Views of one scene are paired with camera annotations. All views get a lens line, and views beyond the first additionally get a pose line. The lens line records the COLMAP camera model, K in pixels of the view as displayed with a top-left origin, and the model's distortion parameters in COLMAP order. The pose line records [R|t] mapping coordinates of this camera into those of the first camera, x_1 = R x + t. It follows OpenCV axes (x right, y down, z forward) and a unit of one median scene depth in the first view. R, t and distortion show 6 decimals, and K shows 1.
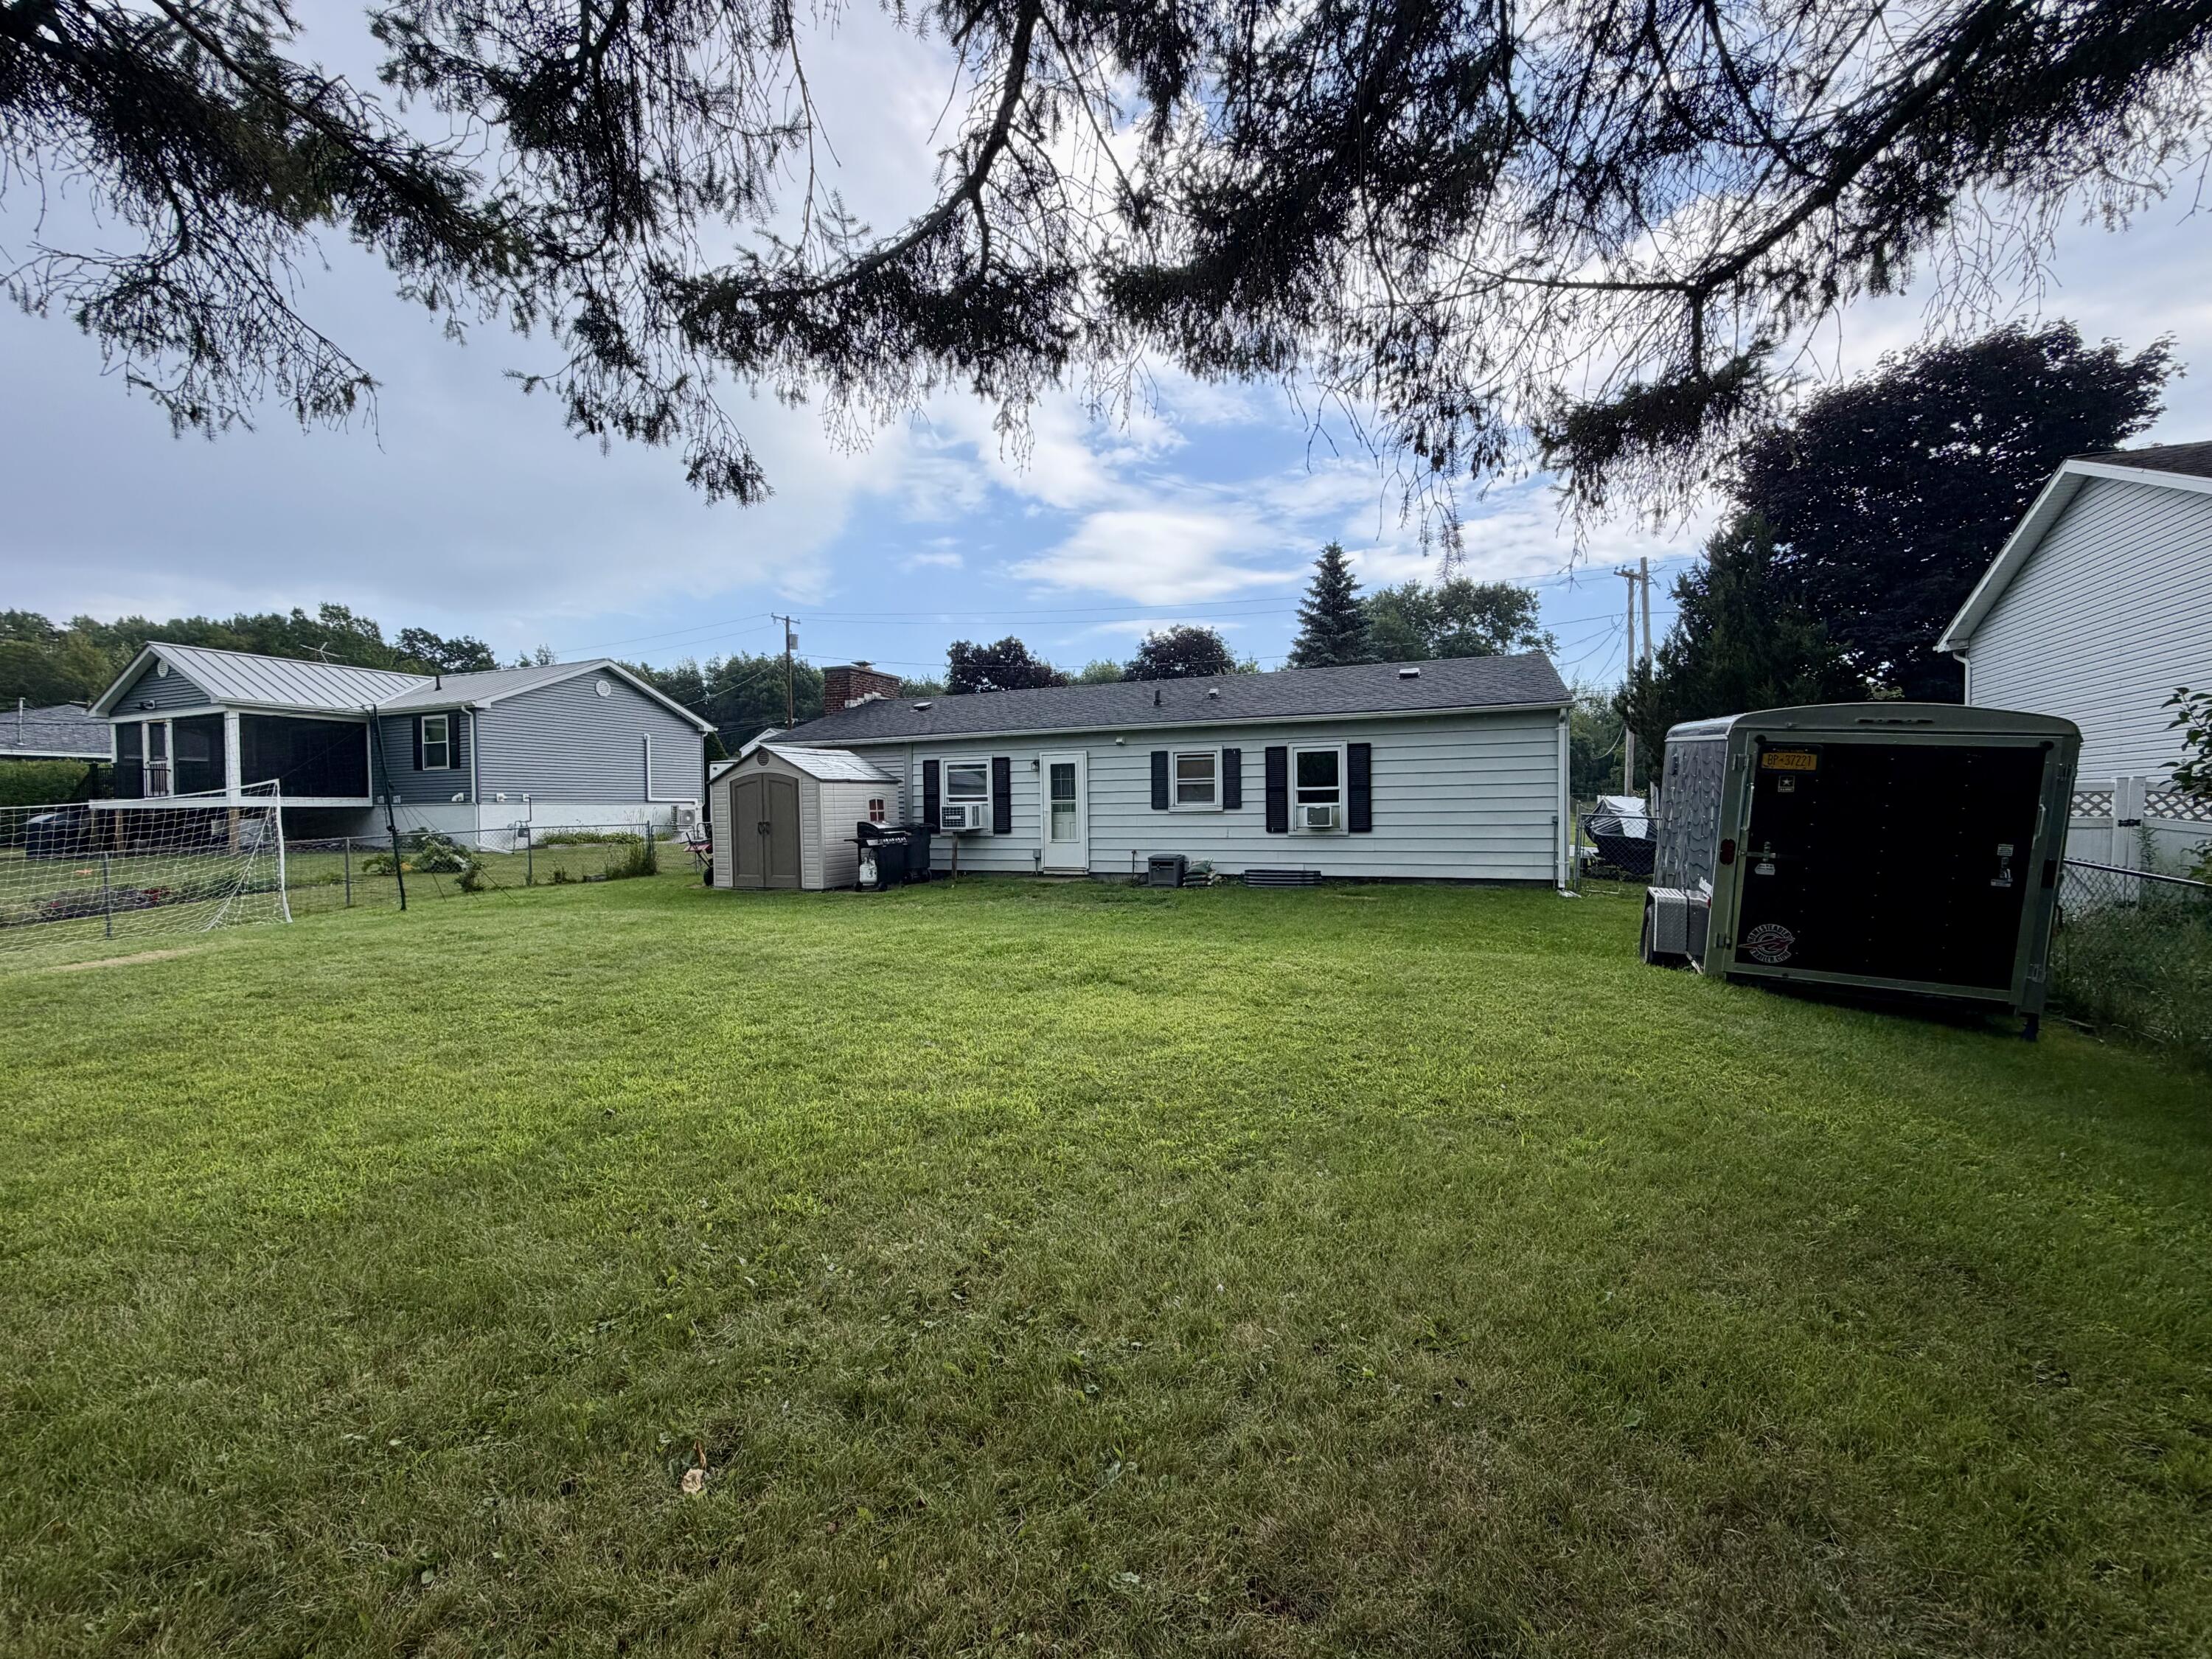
lens RADIAL K [[882.8, 0, 1107.1], [0, 882.8, 833.3], [0, 0, 1]] dist [0.000318, 0.000007]
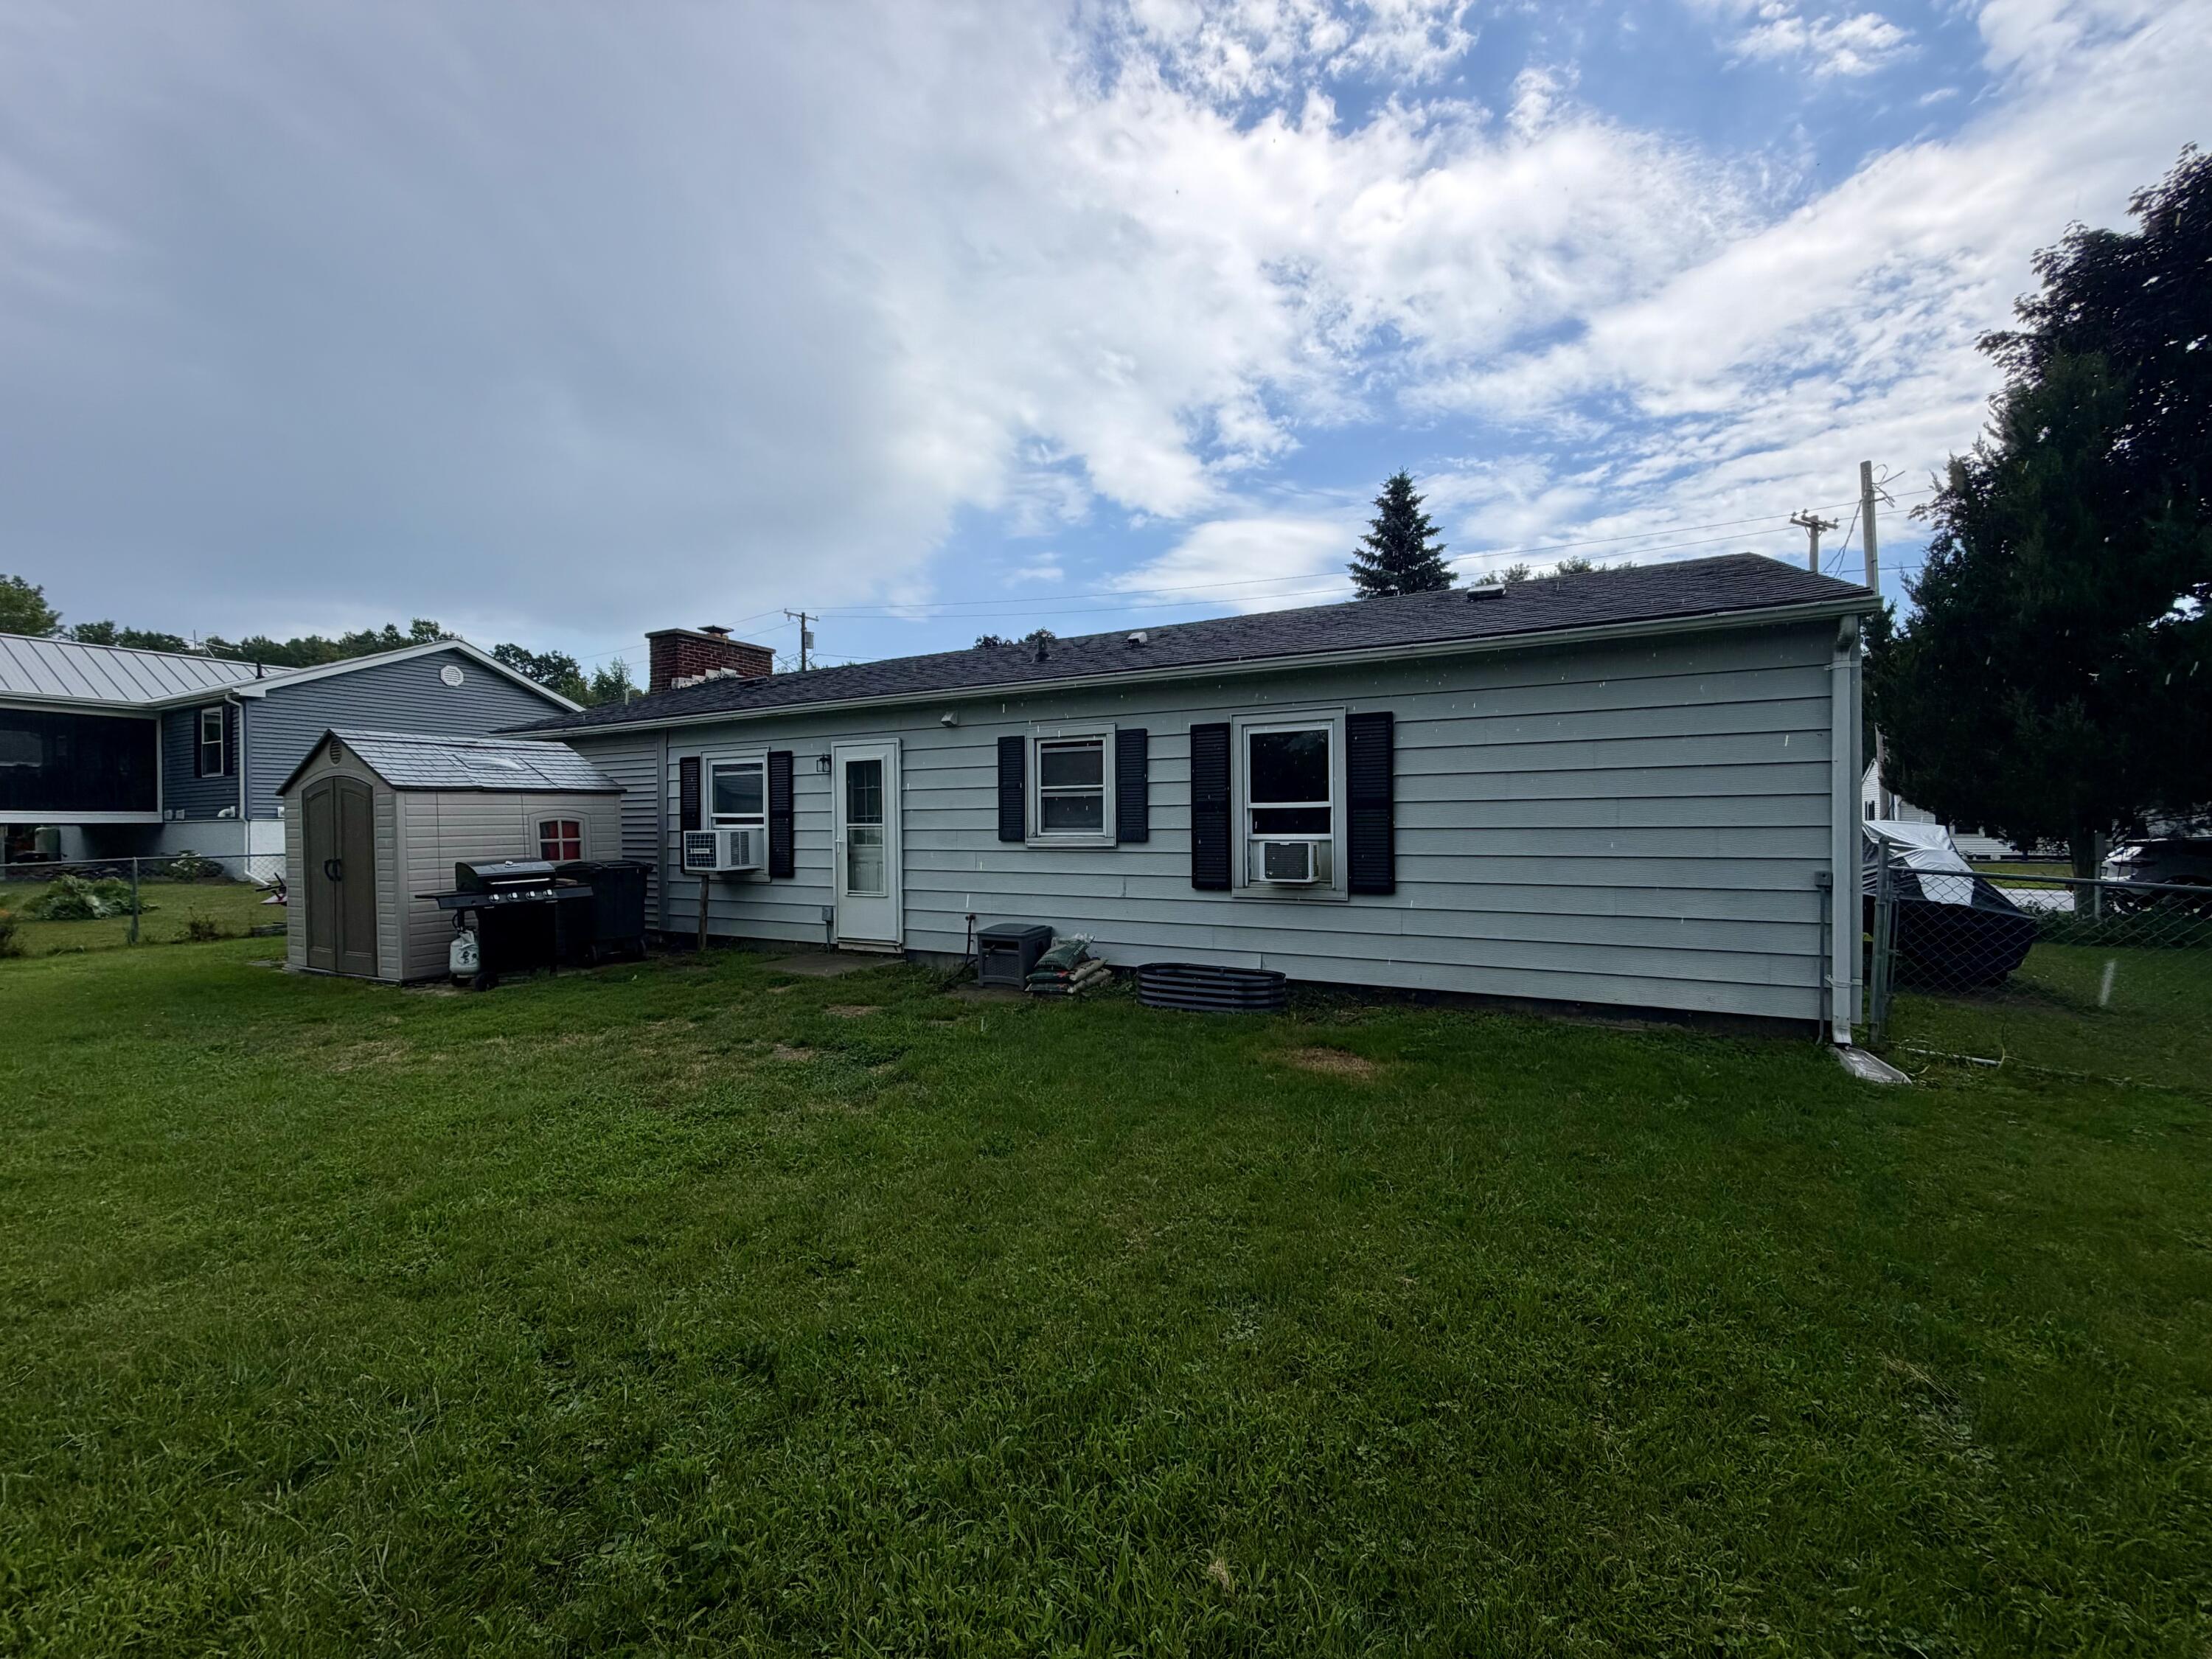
lens RADIAL K [[882.8, 0, 1108.1], [0, 882.8, 830.4], [0, 0, 1]] dist [0.000318, 0.000007]
pose [[0.994205, 0.005401, -0.107367, 0.178604], [-0.007219, 0.999837, -0.016543, -0.025685], [0.107260, 0.017222, 0.994082, 0.458445]]
